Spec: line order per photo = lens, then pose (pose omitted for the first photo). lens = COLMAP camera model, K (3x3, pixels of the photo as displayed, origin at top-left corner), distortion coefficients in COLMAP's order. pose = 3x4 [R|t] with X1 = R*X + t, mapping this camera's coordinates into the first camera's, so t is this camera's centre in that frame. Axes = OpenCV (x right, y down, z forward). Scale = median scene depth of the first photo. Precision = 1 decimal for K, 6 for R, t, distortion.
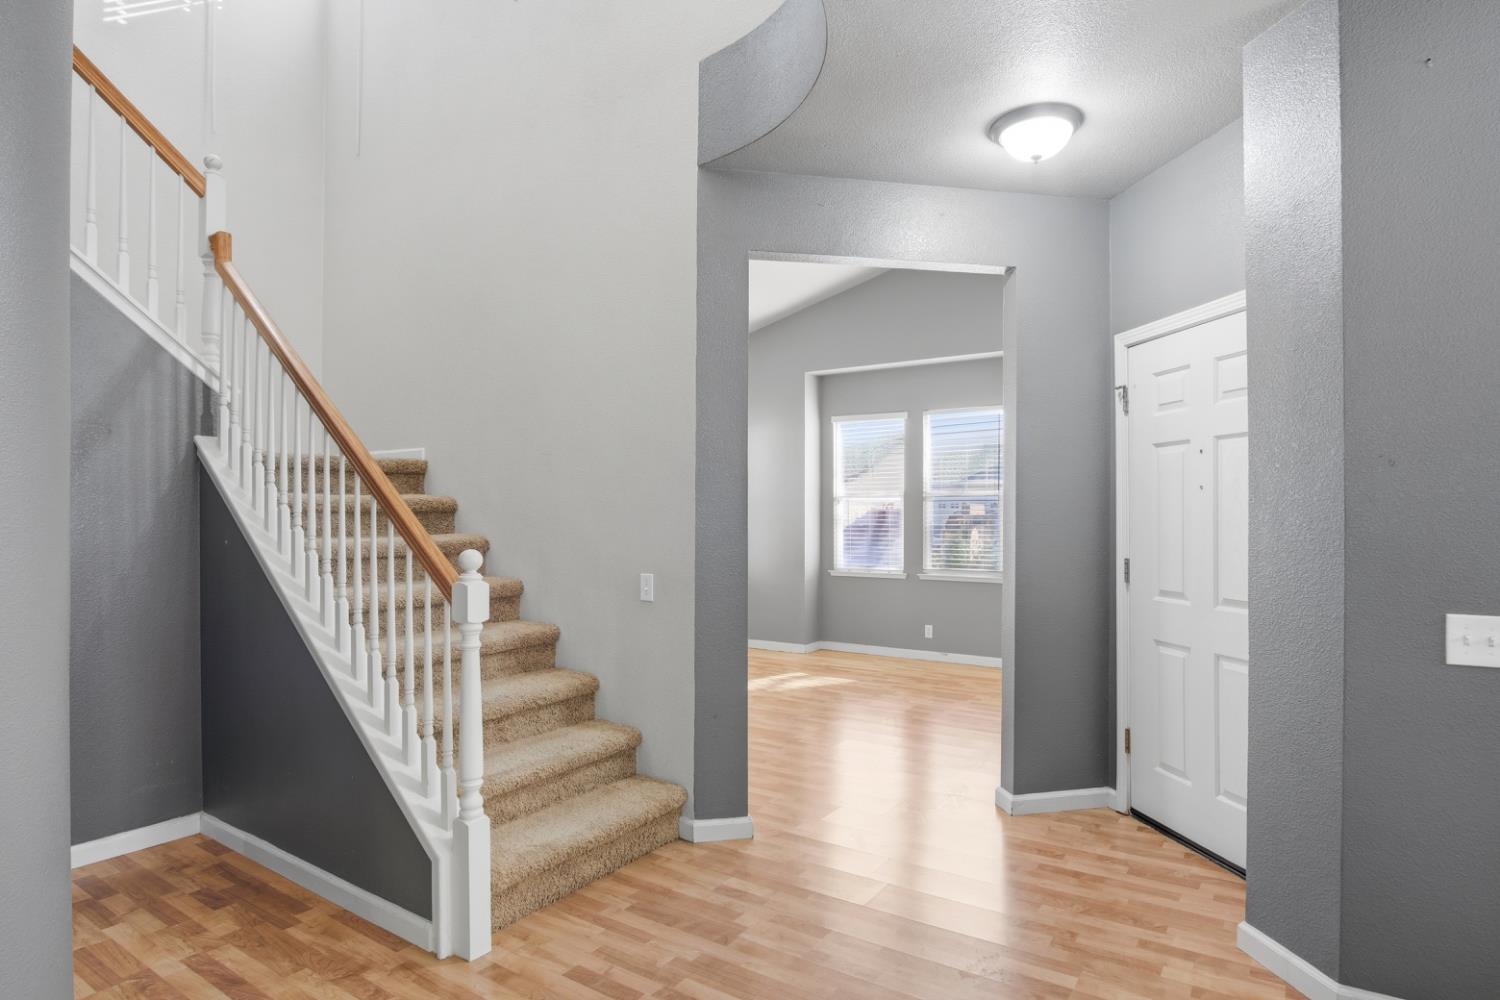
lens RADIAL K [[826.5, 0, 750.7], [0, 826.5, 509.6], [0, 0, 1]] dist [-0.021982, 0.001449]
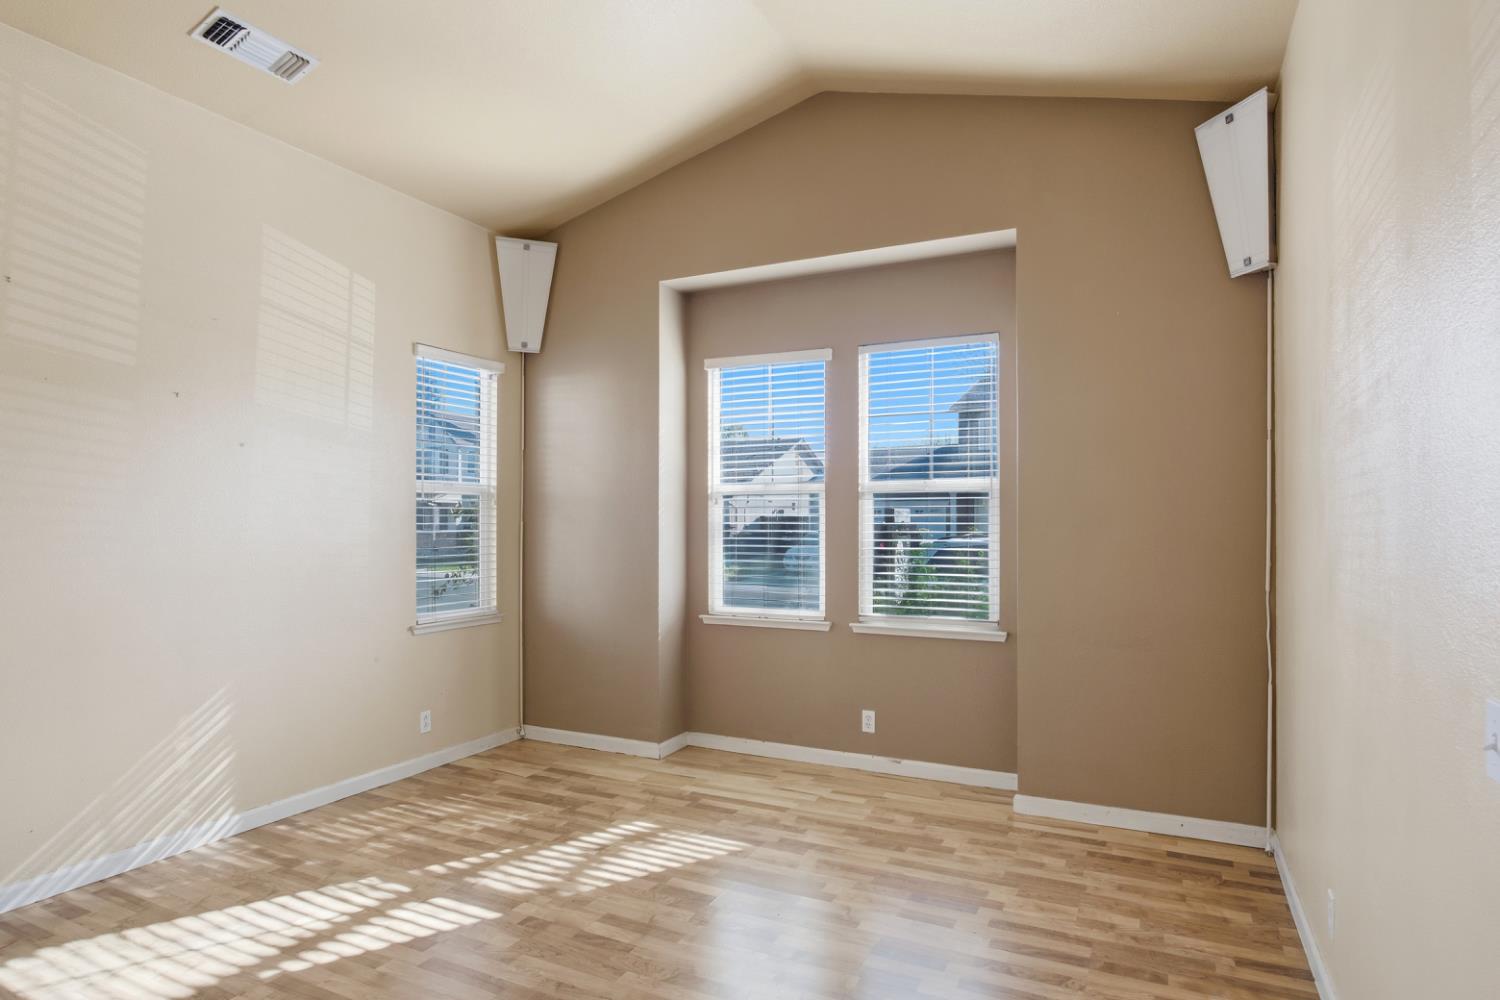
lens RADIAL K [[826.5, 0, 750.7], [0, 826.5, 509.6], [0, 0, 1]] dist [-0.021982, 0.001449]
pose [[0.990581, 0.000847, 0.136922, 0.051784], [0.000288, 0.999966, -0.008269, 0.002016], [-0.136925, 0.008231, 0.990547, 0.423519]]
